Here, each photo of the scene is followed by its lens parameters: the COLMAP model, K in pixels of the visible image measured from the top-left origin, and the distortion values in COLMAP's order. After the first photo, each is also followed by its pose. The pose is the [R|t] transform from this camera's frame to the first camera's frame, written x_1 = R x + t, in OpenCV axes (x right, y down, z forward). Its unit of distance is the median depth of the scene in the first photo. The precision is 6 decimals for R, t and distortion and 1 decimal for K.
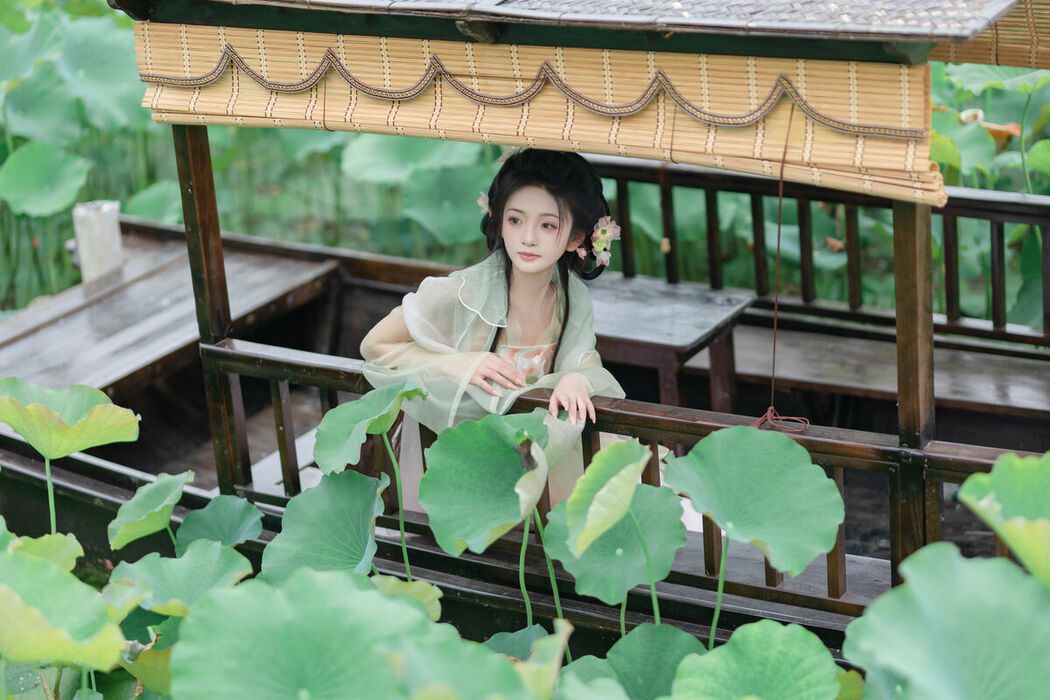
lens RADIAL K [[2563.0, 0, 525.0], [0, 2563.0, 350.0], [0, 0, 1]] dist [0.000488, 0.276337]
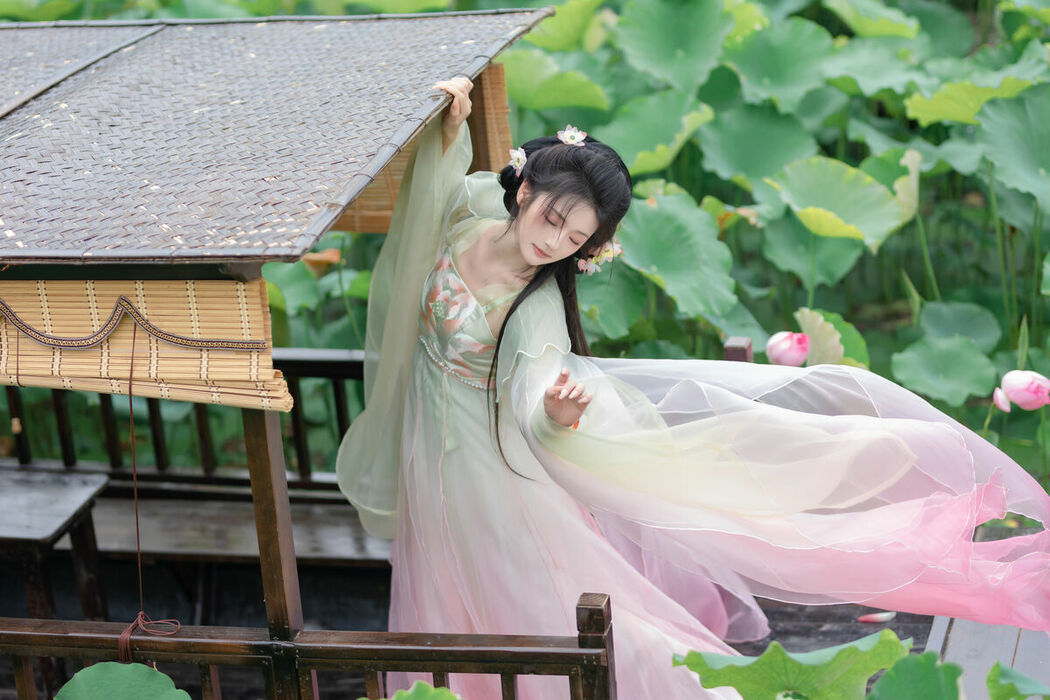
lens RADIAL K [[2563.0, 0, 525.0], [0, 2563.0, 350.0], [0, 0, 1]] dist [0.000488, 0.276337]
pose [[0.962573, -0.095071, 0.253800, -0.005702], [0.098451, 0.995142, -0.000619, -0.065823], [-0.252508, 0.025583, 0.967257, -0.024662]]
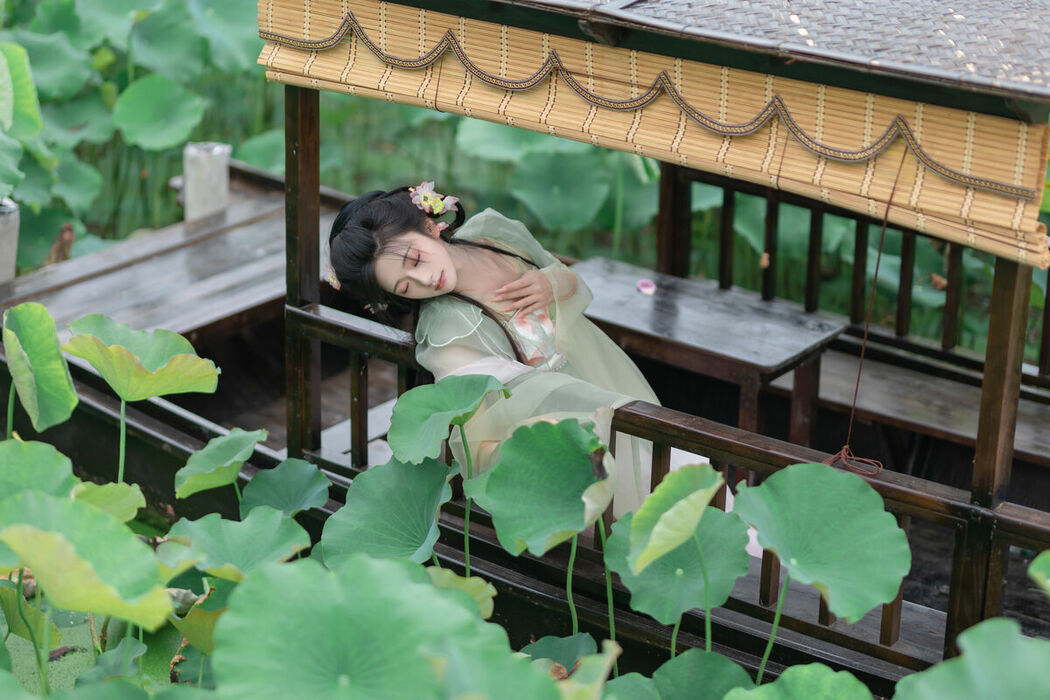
lens RADIAL K [[2563.0, 0, 525.0], [0, 2563.0, 350.0], [0, 0, 1]] dist [0.000488, 0.276337]
pose [[0.991399, 0.125677, -0.036515, 0.004567], [-0.125074, 0.991978, 0.018359, -0.017109], [0.038530, -0.013634, 0.999164, 0.007709]]
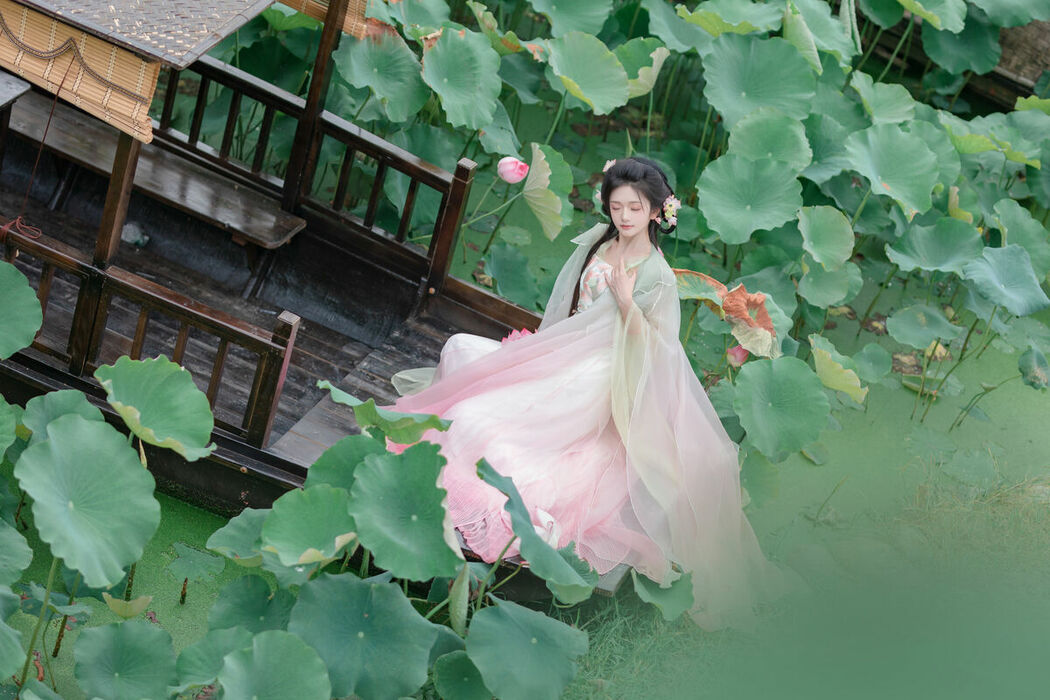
lens RADIAL K [[2586.6, 0, 502.7], [0, 2586.6, 351.4], [0, 0, 1]] dist [0.166212, -0.974408]
pose [[0.933690, 0.199790, 0.297166, -0.087670], [-0.261535, 0.947332, 0.184830, -0.276945], [-0.244587, -0.250293, 0.936766, -0.609267]]
